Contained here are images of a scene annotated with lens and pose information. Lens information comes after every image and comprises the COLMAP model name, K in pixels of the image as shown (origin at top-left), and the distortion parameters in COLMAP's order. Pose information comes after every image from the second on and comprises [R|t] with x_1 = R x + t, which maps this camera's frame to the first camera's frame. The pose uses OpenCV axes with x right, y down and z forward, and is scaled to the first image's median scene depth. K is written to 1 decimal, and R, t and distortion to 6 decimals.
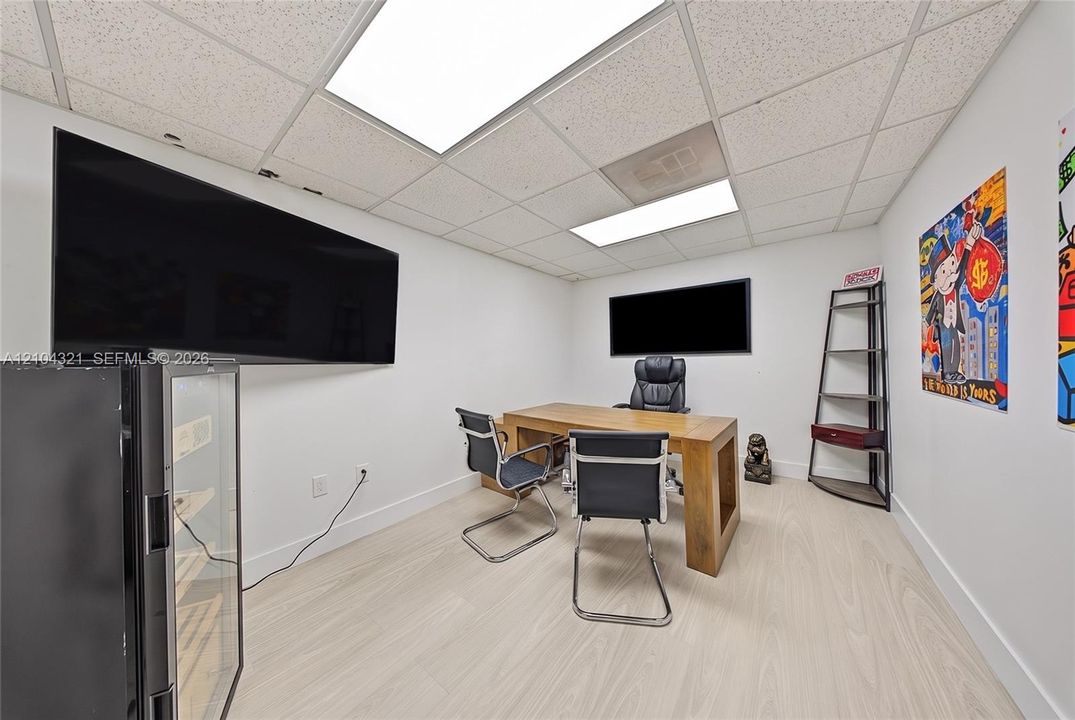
lens RADIAL K [[321.1, 0, 537.5], [0, 321.1, 360.0], [0, 0, 1]] dist [-0.000110, -0.000001]
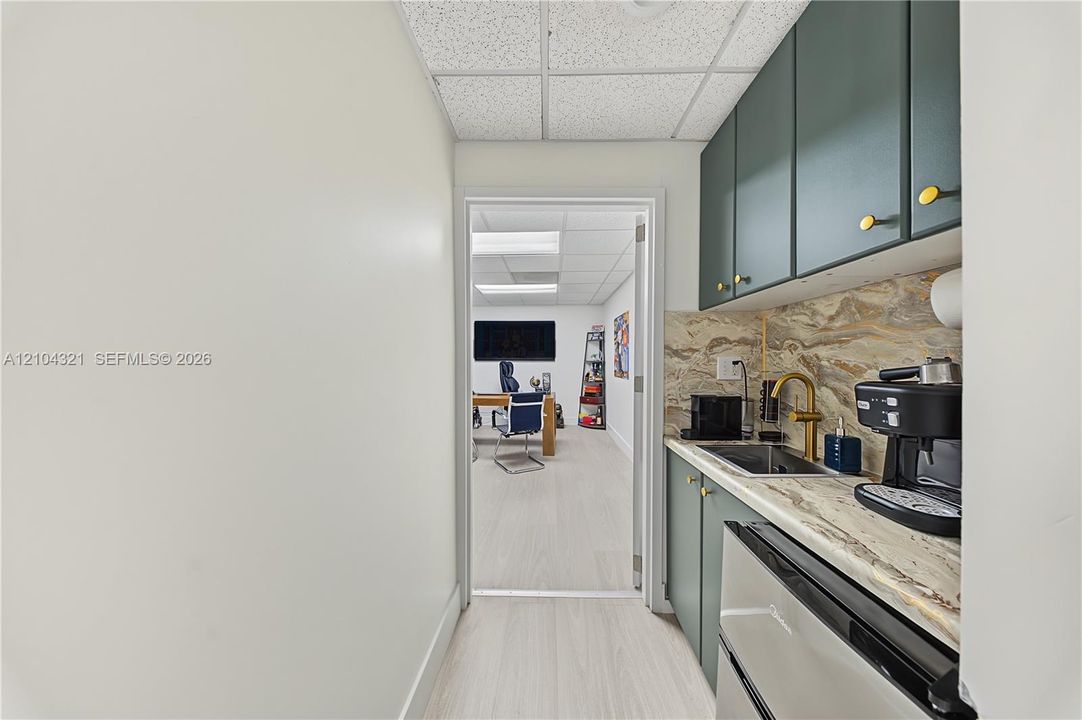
lens RADIAL K [[323.2, 0, 541.0], [0, 323.2, 360.0], [0, 0, 1]] dist [-0.000110, -0.000001]
pose [[0.808113, 0.026425, 0.588434, -0.749462], [-0.016232, 0.999613, -0.022599, 0.022585], [-0.588804, 0.008711, 0.808229, -0.695977]]
